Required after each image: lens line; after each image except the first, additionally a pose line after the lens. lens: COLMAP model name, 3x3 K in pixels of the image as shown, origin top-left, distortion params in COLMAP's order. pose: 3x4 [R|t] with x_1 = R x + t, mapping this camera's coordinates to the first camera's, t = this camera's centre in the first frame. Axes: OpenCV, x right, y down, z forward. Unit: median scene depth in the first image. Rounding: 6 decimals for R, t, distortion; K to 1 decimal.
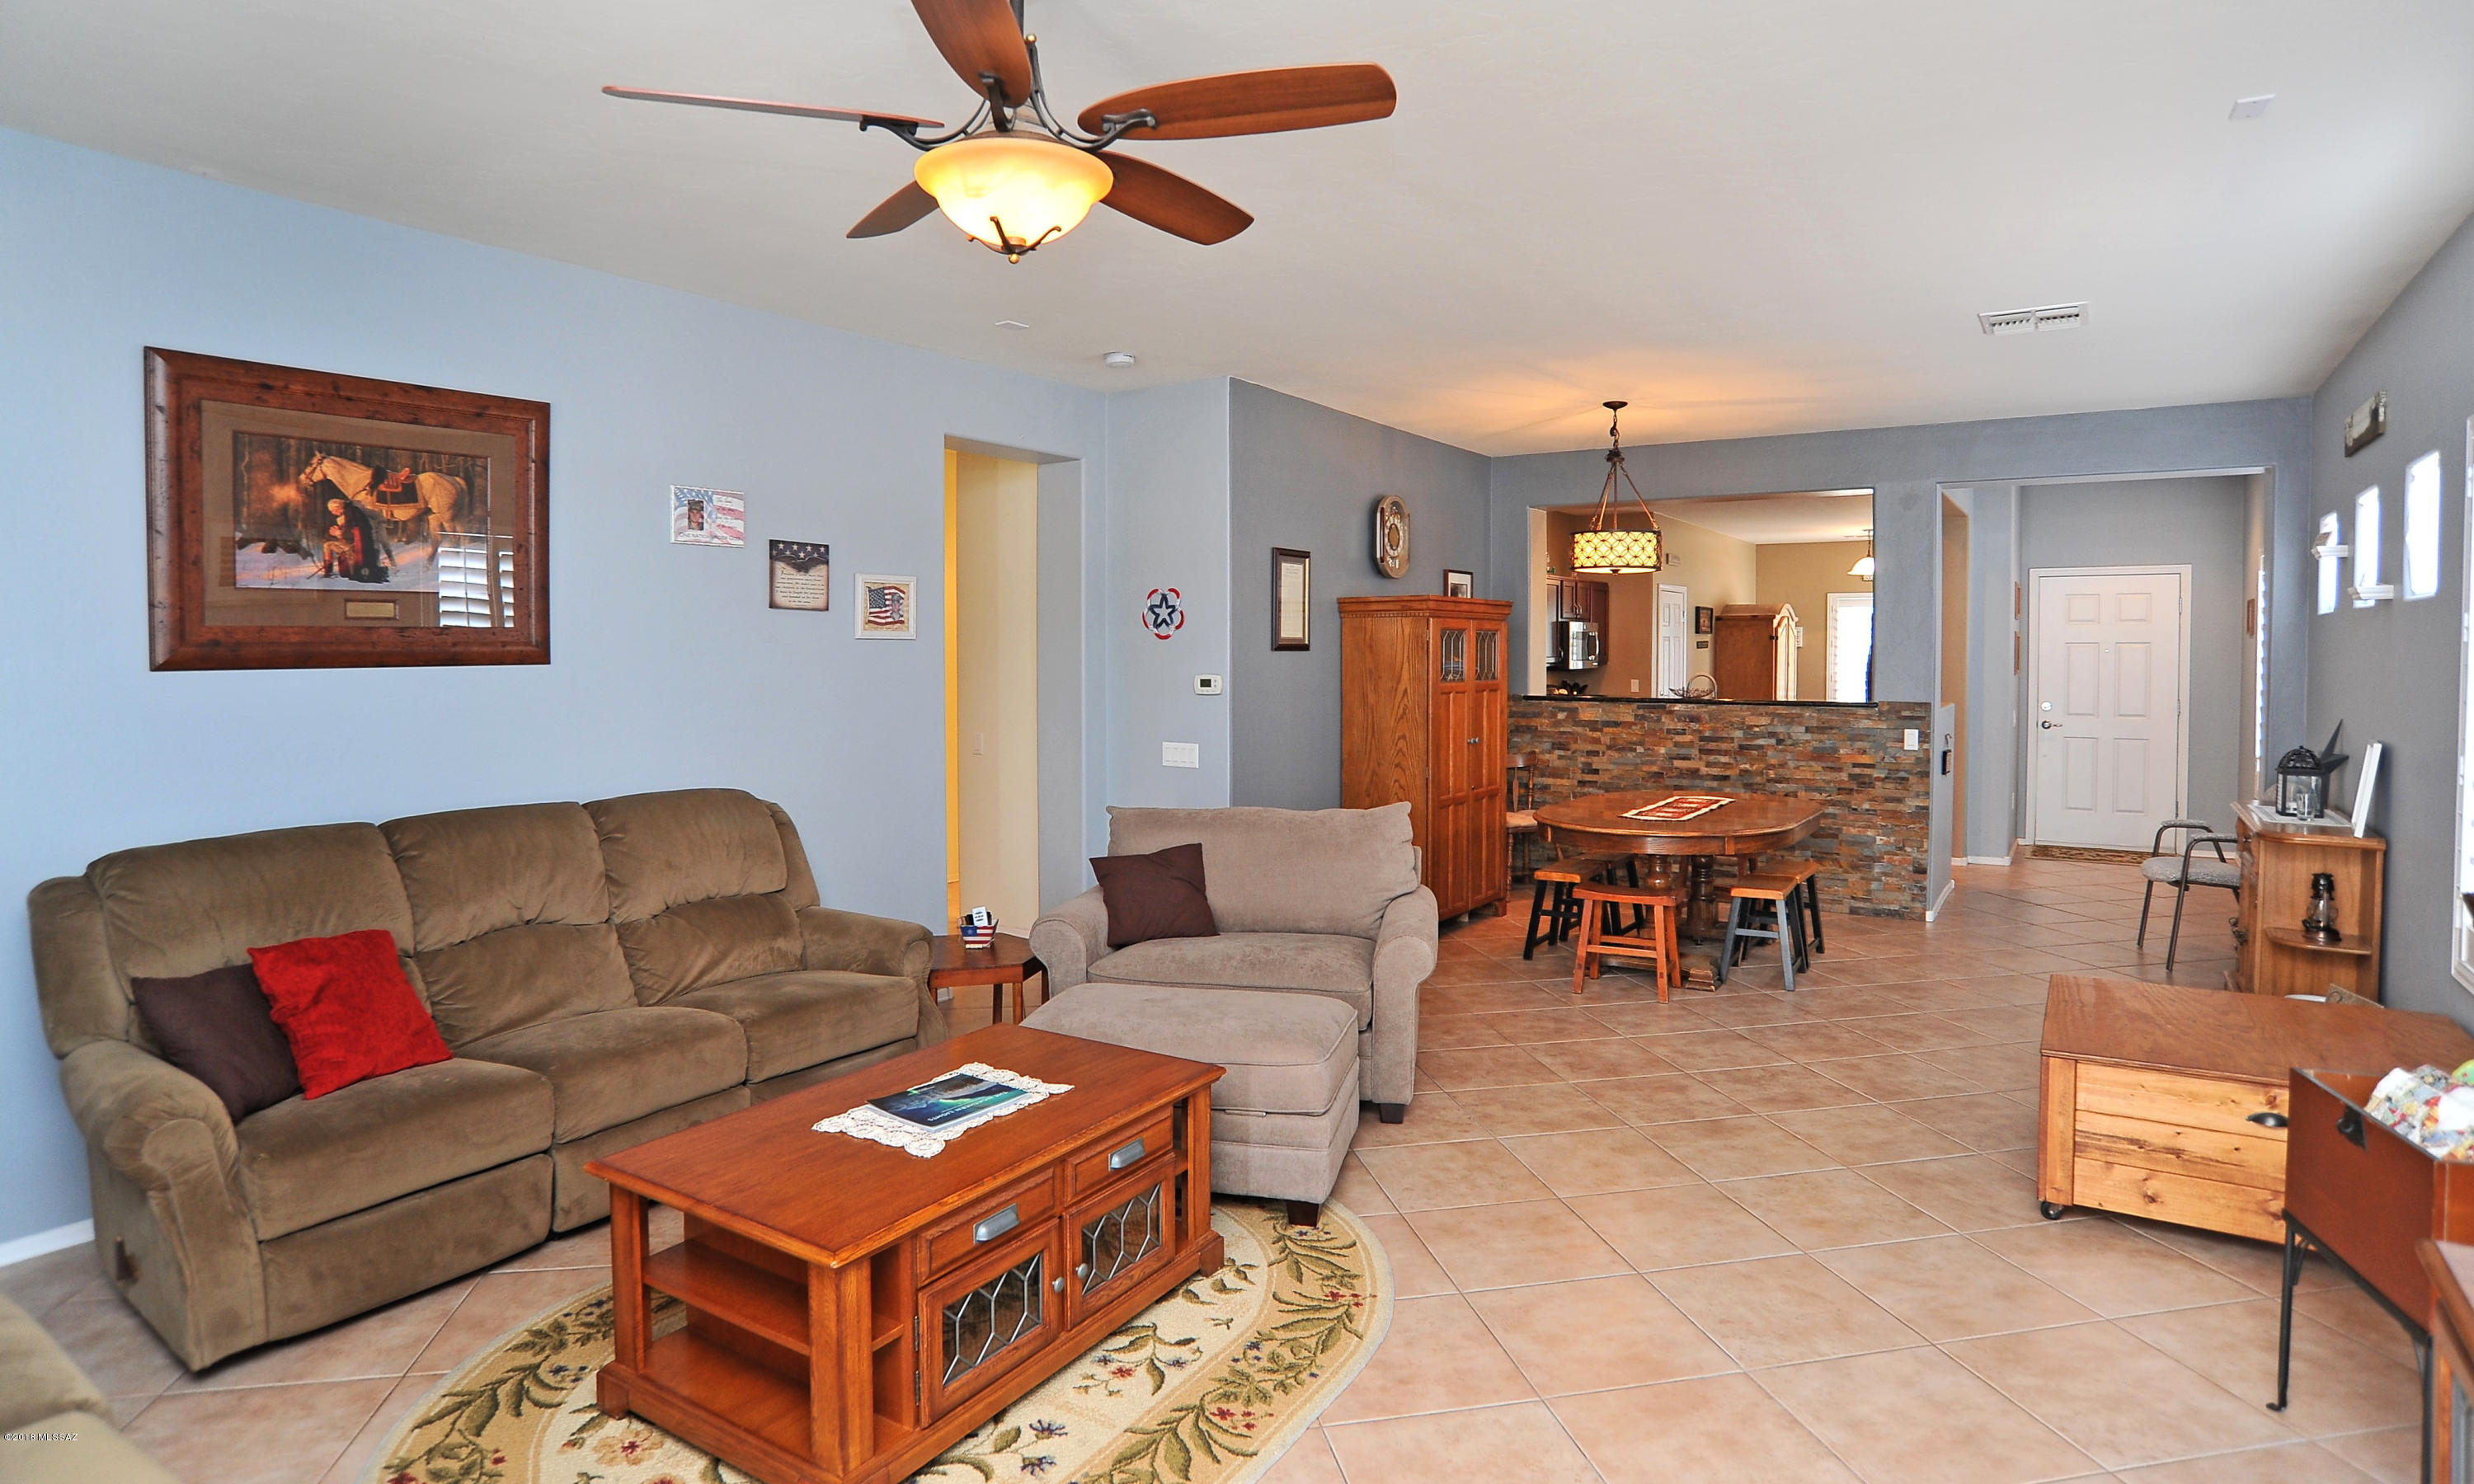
lens RADIAL K [[1311.2, 0, 1243.0], [0, 1311.2, 686.8], [0, 0, 1]] dist [-0.097221, 0.046018]
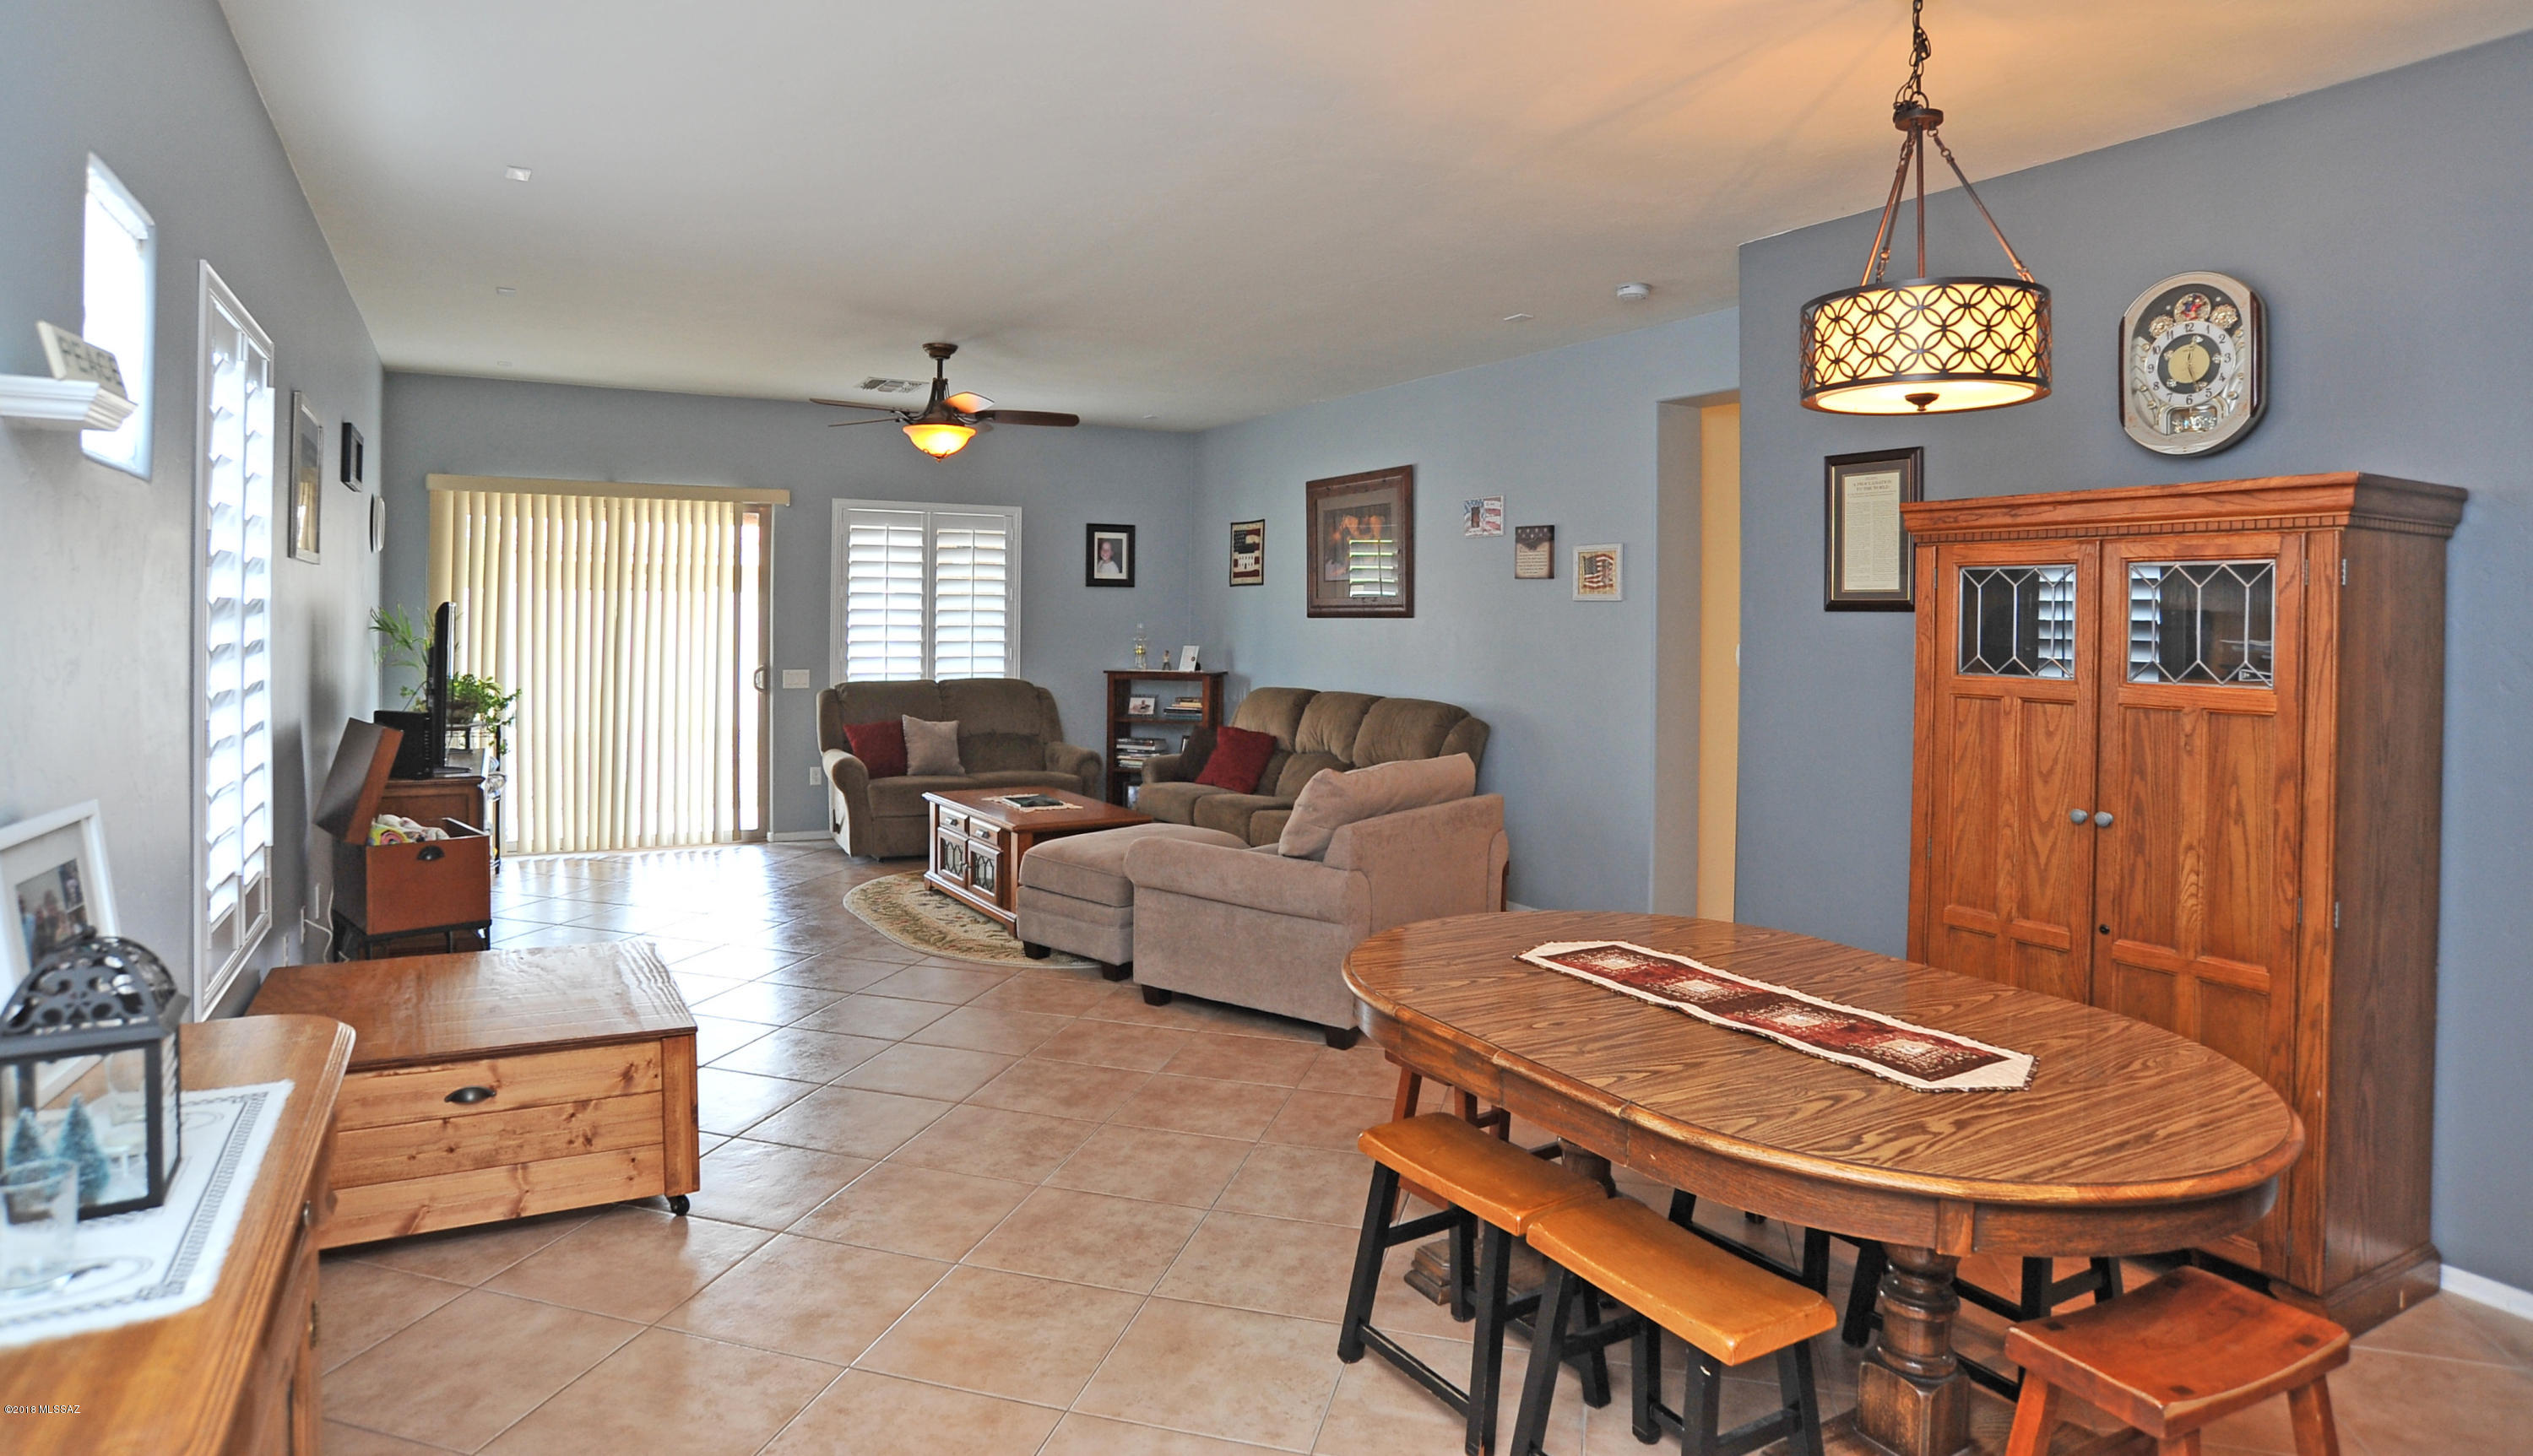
lens RADIAL K [[1369.7, 0, 1238.1], [0, 1369.7, 614.4], [0, 0, 1]] dist [-0.066462, 0.000337]
pose [[-0.449101, -0.005730, -0.893462, 0.666443], [-0.037166, 0.999234, 0.012274, -0.020022], [0.892708, 0.038718, -0.448970, 0.902008]]
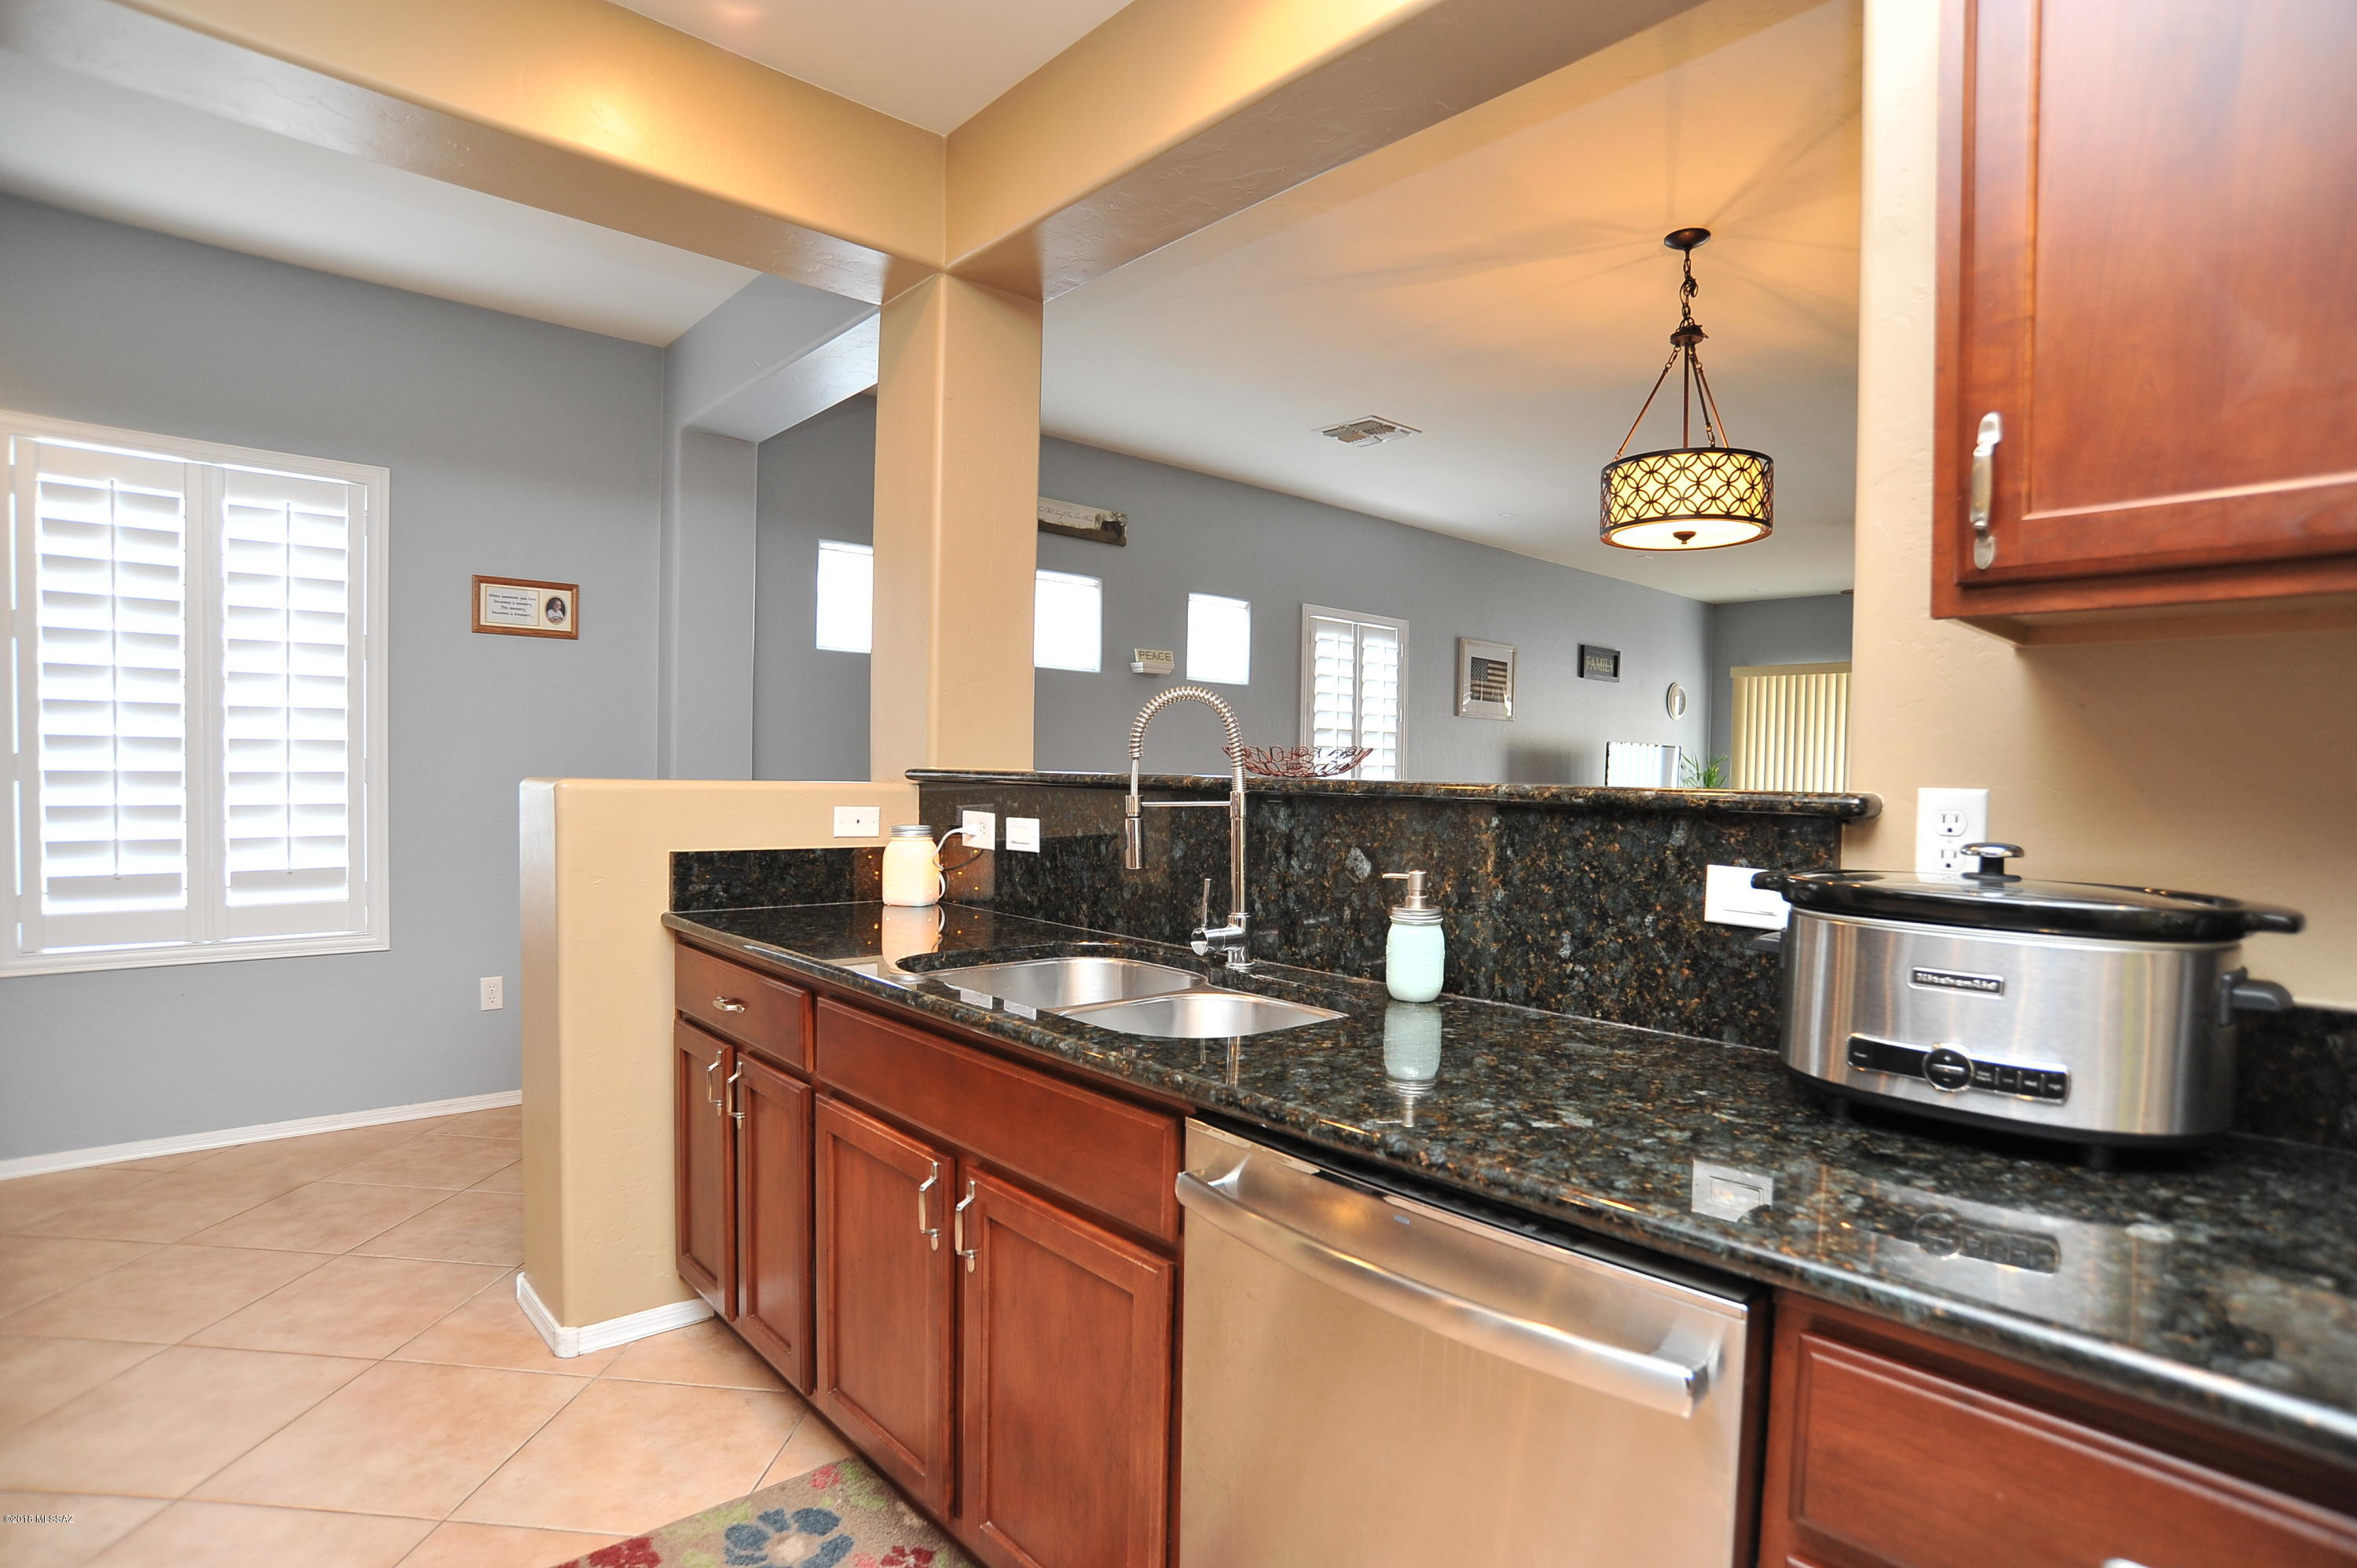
lens RADIAL K [[1196.3, 0, 1182.2], [0, 1196.3, 808.1], [0, 0, 1]] dist [-0.104742, 0.052261]
pose [[-0.970308, -0.027407, 0.240313, 0.334800], [-0.013151, 0.998068, 0.060726, -0.001203], [-0.241513, 0.055762, -0.968794, 1.390837]]
